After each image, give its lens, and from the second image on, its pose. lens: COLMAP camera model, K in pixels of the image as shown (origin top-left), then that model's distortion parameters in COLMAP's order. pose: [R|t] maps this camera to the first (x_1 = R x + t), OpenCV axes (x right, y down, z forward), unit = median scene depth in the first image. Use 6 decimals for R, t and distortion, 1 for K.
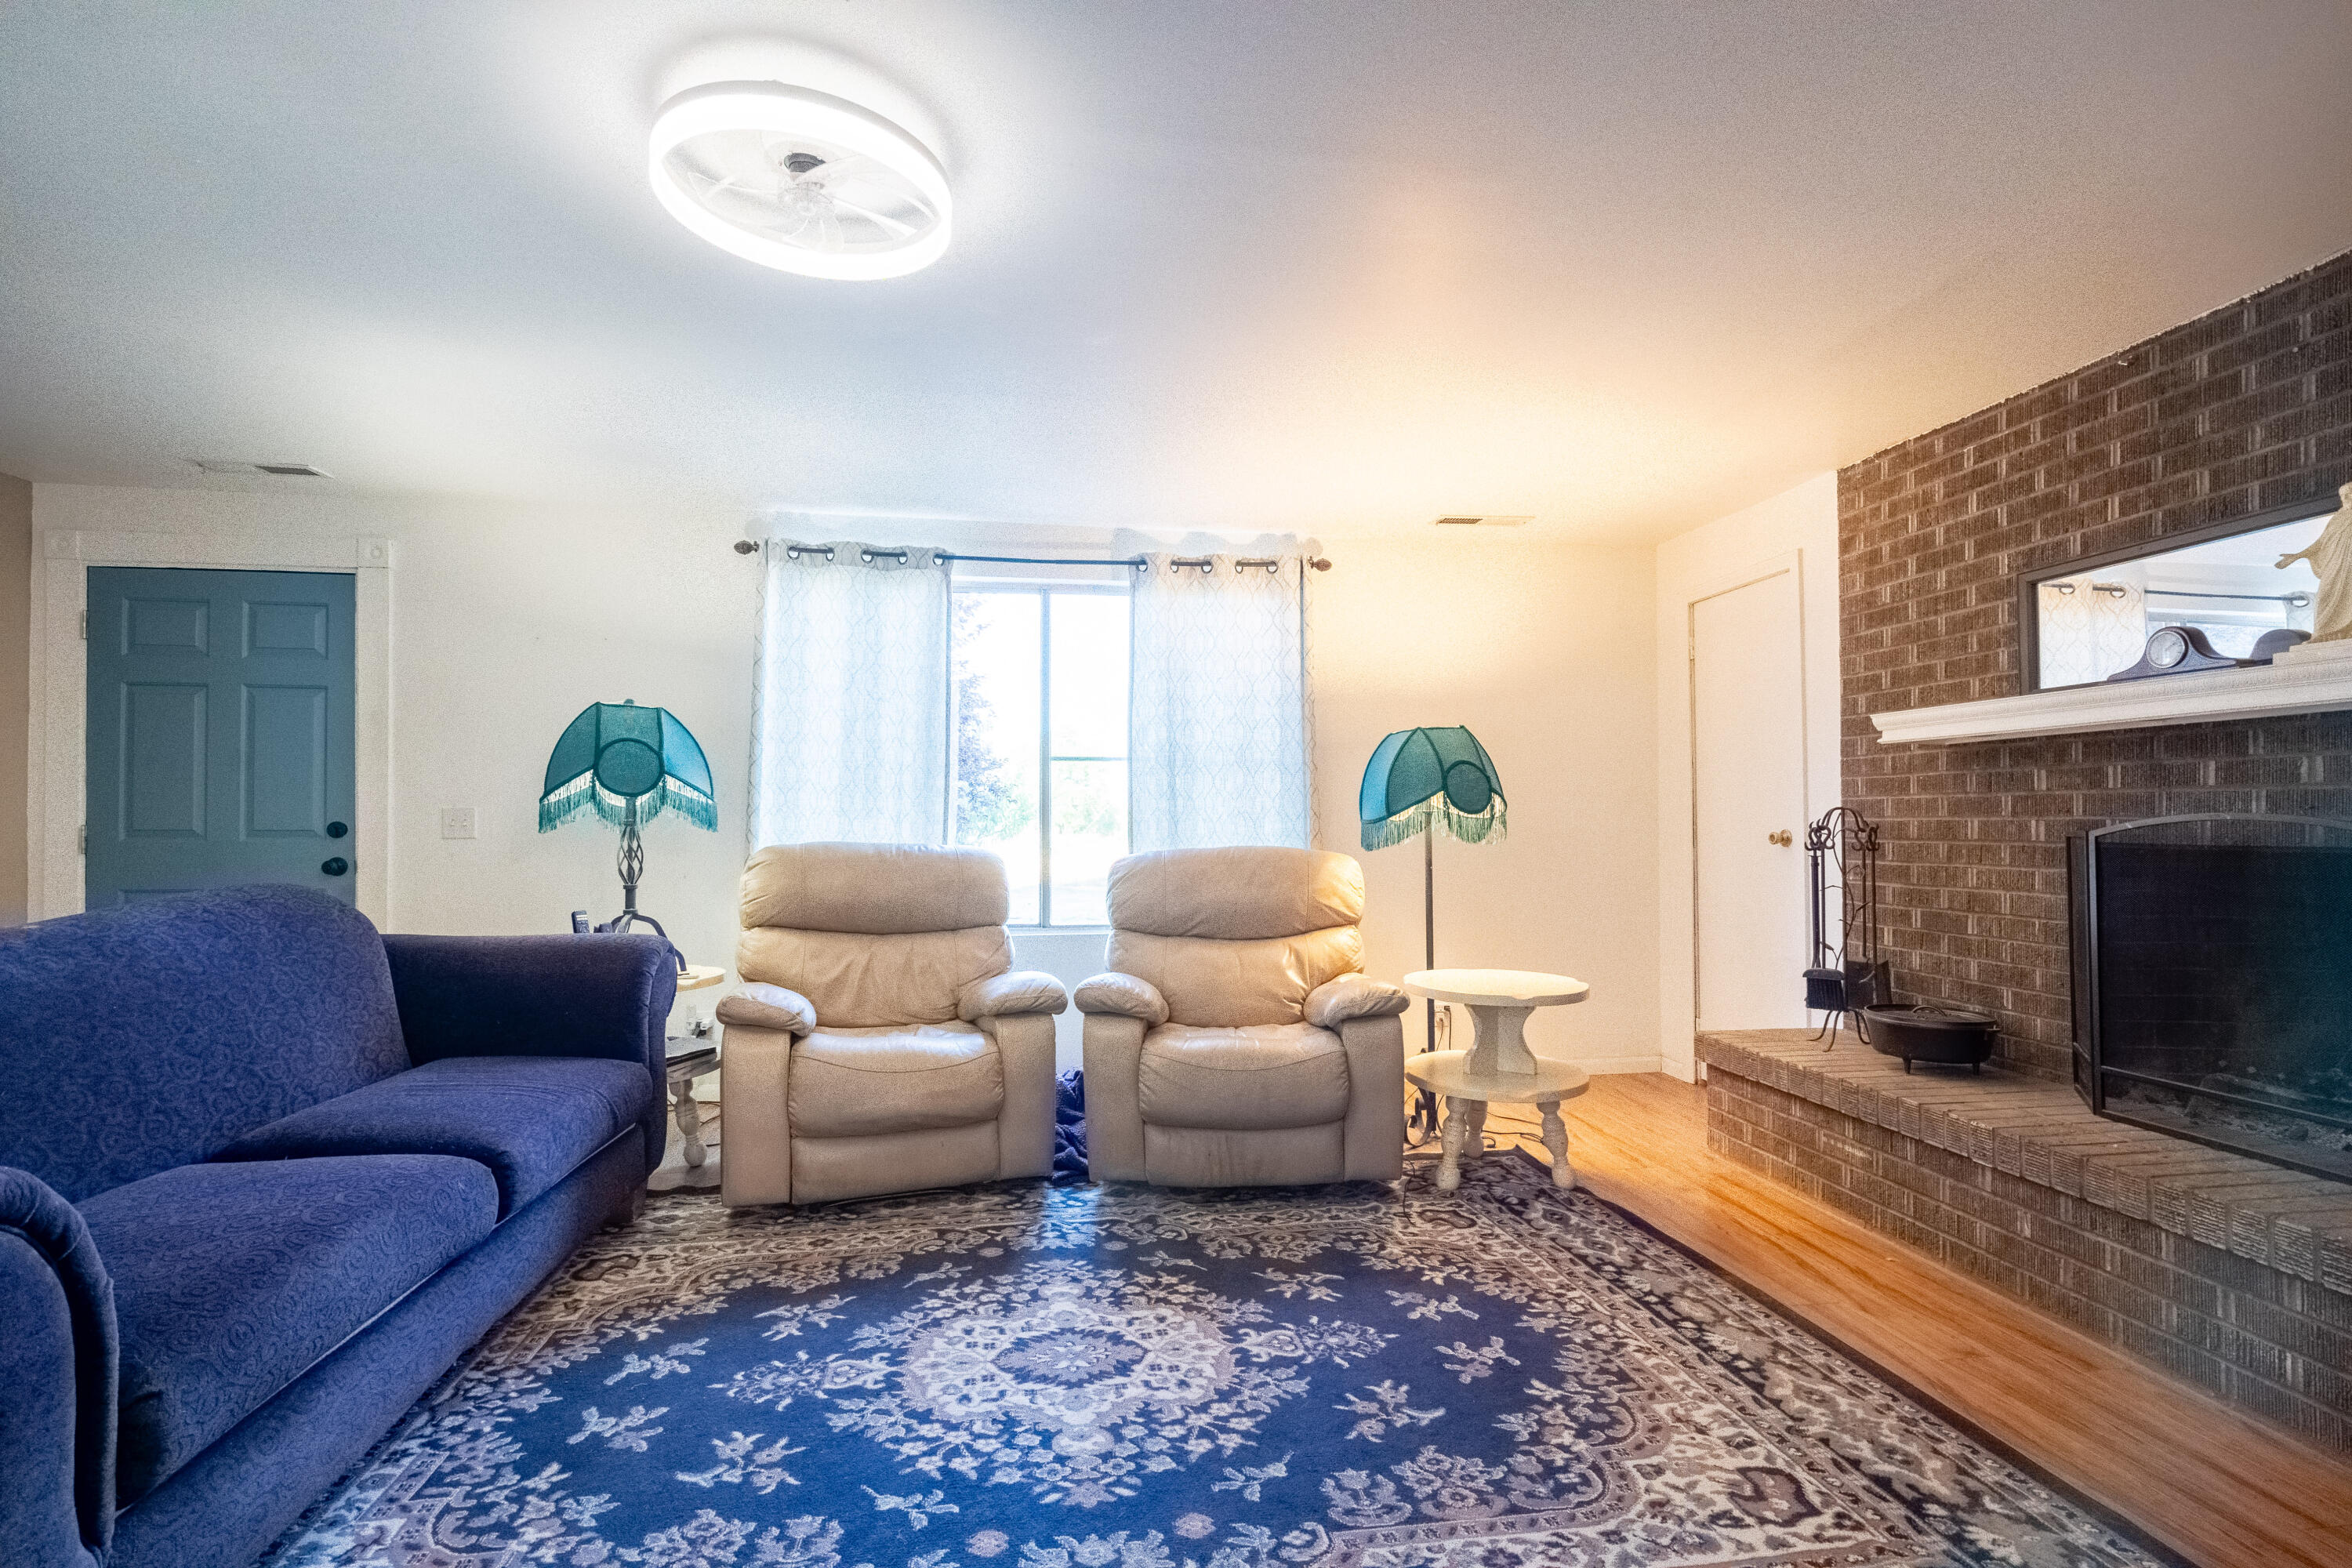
lens RADIAL K [[1101.0, 0, 1173.9], [0, 1101.0, 797.8], [0, 0, 1]] dist [-0.017087, 0.010037]
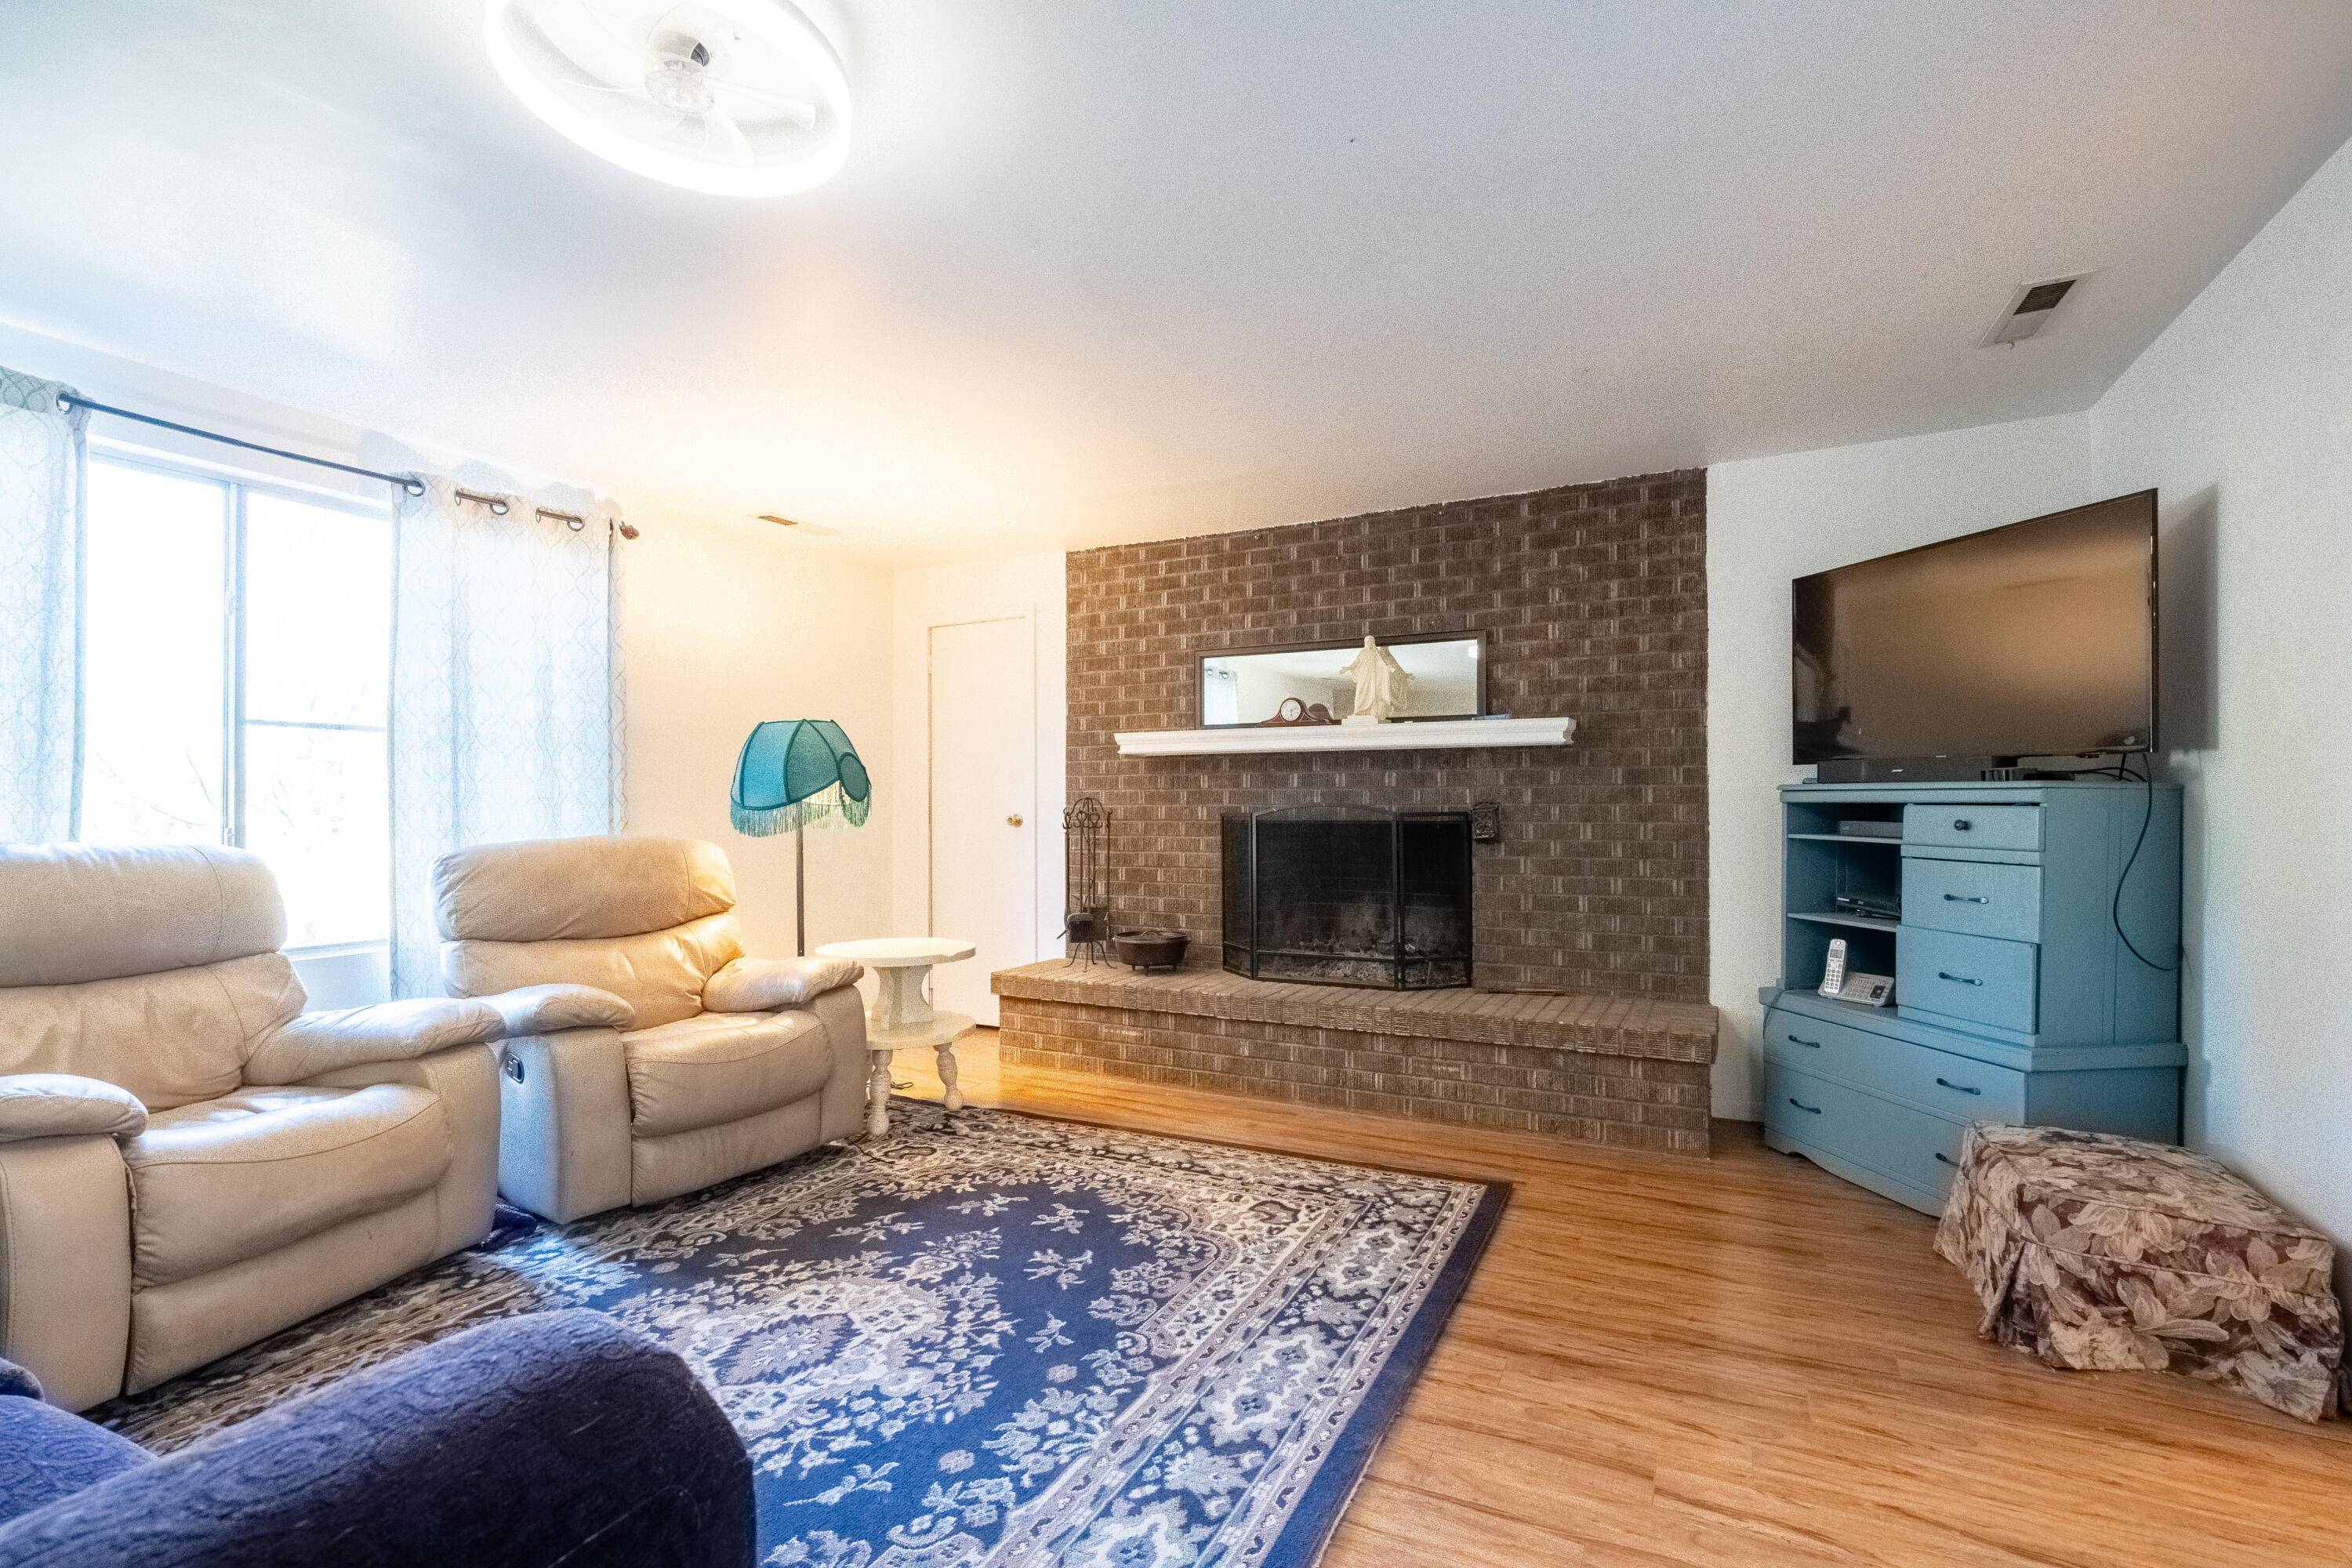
lens RADIAL K [[1189.1, 0, 1140.1], [0, 1189.1, 797.2], [0, 0, 1]] dist [0.000955, 0.000857]
pose [[0.538802, 0.007201, 0.842402, -0.688740], [-0.016181, 0.999867, 0.001802, 0.004658], [-0.842277, -0.014602, 0.538847, 0.132668]]
